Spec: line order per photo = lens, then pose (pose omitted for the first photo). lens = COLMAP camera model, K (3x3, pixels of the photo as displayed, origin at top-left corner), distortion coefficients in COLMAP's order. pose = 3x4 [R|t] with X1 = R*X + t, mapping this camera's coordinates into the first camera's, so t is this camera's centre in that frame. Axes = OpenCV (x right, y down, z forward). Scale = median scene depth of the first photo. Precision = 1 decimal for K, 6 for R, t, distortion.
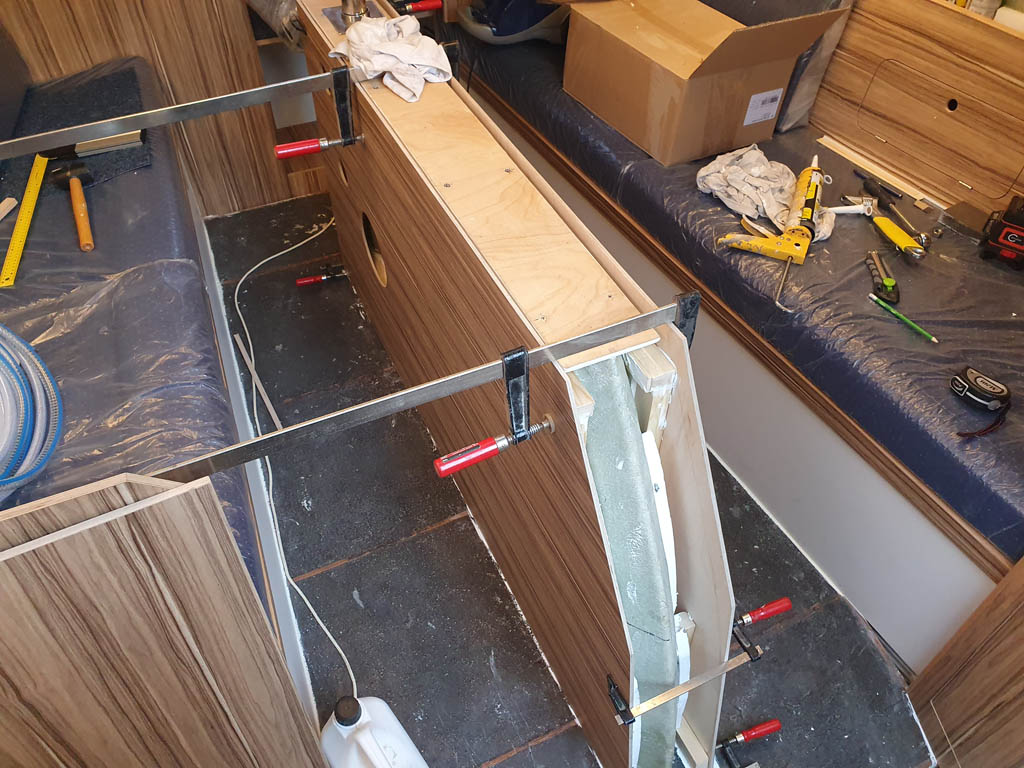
lens RADIAL K [[807.3, 0, 512.0], [0, 807.3, 398.5], [0, 0, 1]] dist [-0.000181, 0.038427]
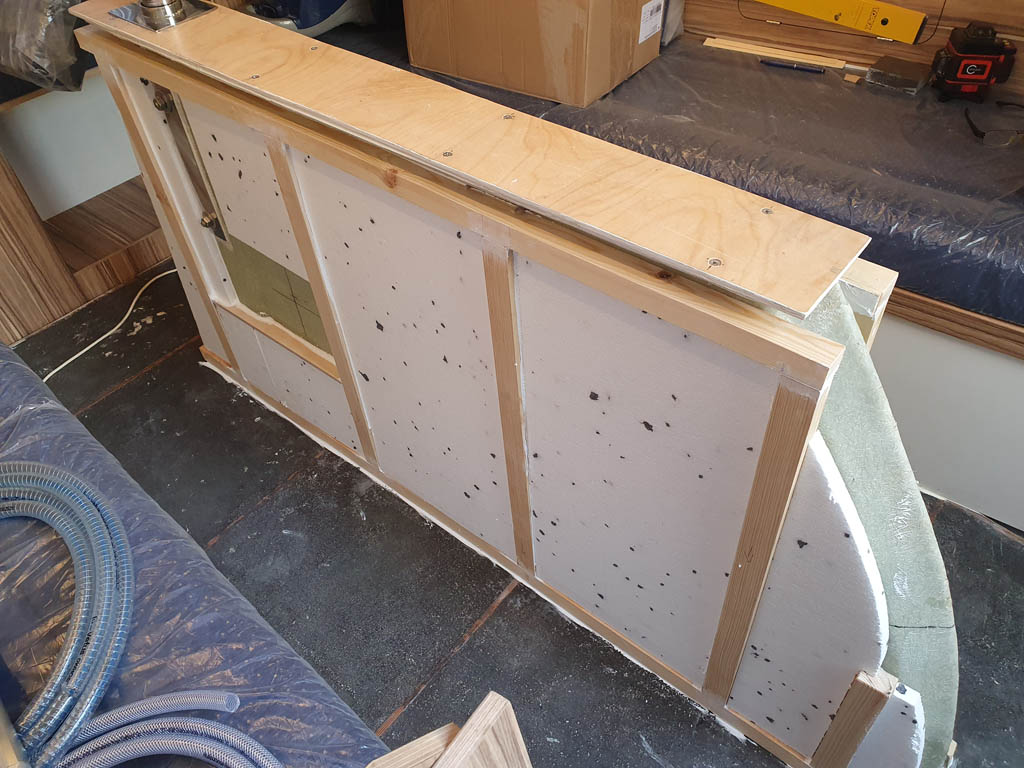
lens RADIAL K [[807.3, 0, 508.2], [0, 807.3, 388.6], [0, 0, 1]] dist [-0.000181, 0.038427]
pose [[0.904018, -0.340508, 0.258468, -0.211883], [0.353342, 0.935488, -0.003429, -0.036981], [-0.240626, 0.094428, 0.966014, 0.239513]]
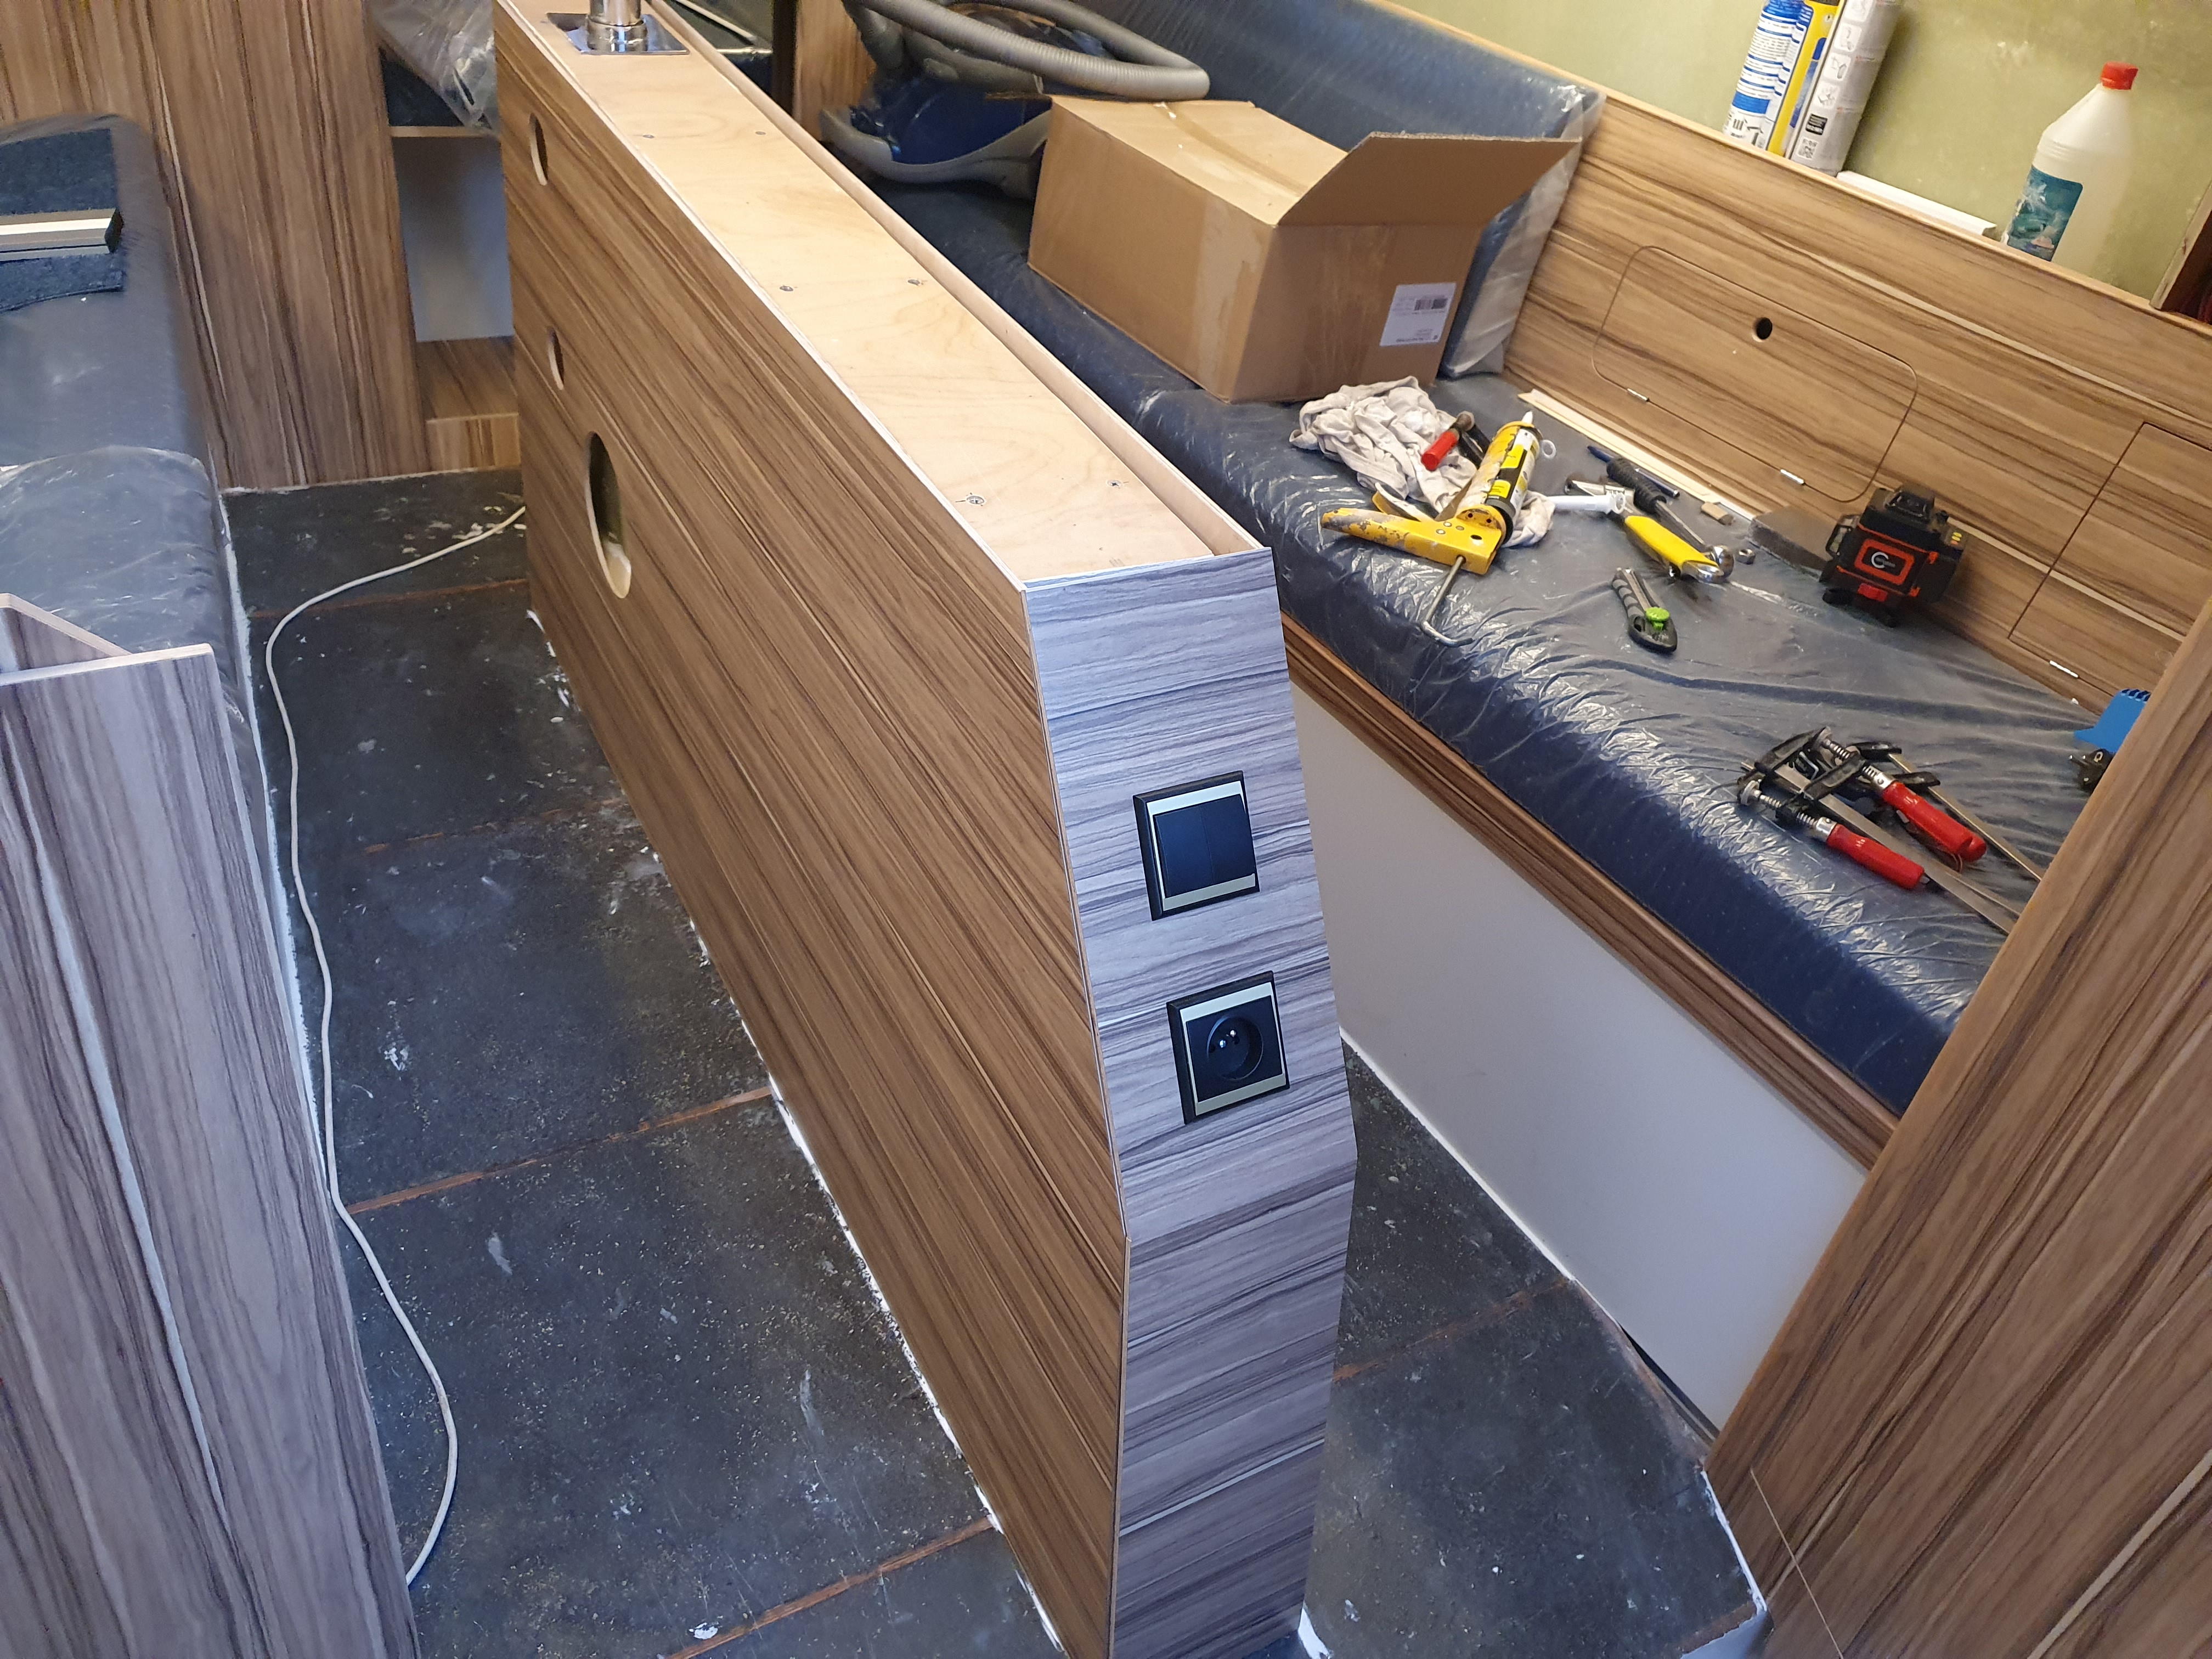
lens RADIAL K [[1744.0, 0, 1112.2], [0, 1744.0, 818.9], [0, 0, 1]] dist [-0.000181, 0.038427]
pose [[0.989765, 0.064169, 0.127464, -0.000239], [-0.041279, 0.983754, -0.174713, 0.165478], [-0.136604, 0.167663, 0.976334, 0.005438]]
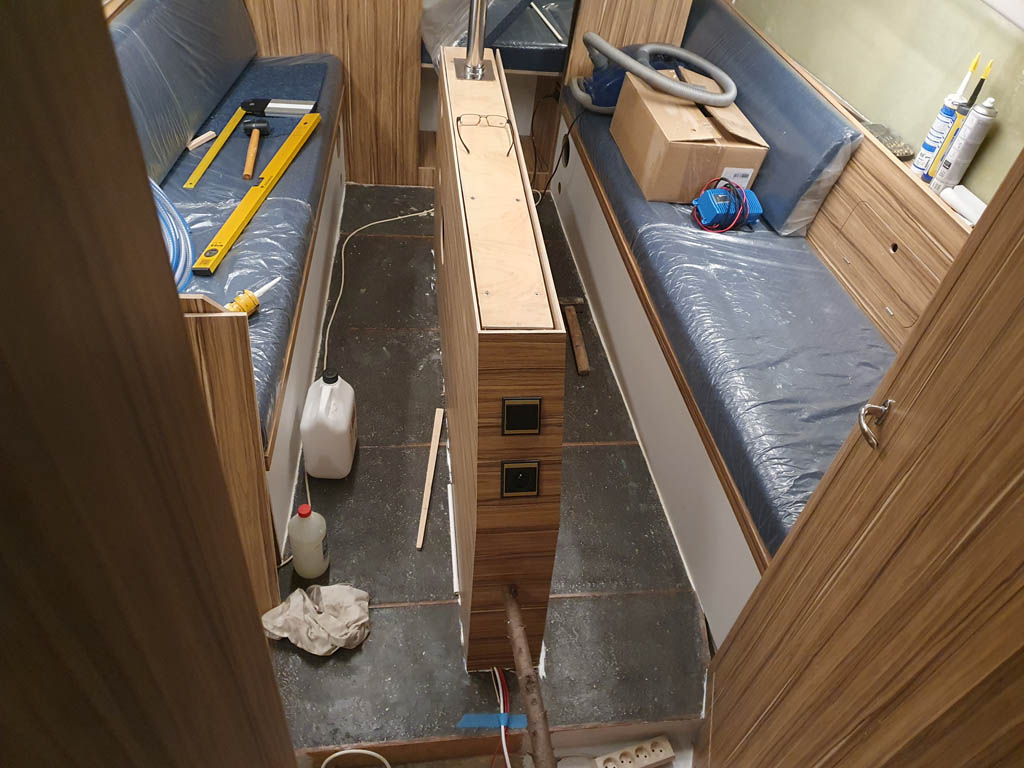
lens RADIAL K [[807.3, 0, 520.2], [0, 807.3, 388.6], [0, 0, 1]] dist [-0.000181, 0.038427]
pose [[0.945003, 0.294895, -0.141444, 0.230757], [-0.301728, 0.952950, -0.029082, 0.061074], [0.126213, 0.070160, 0.989519, -0.306971]]
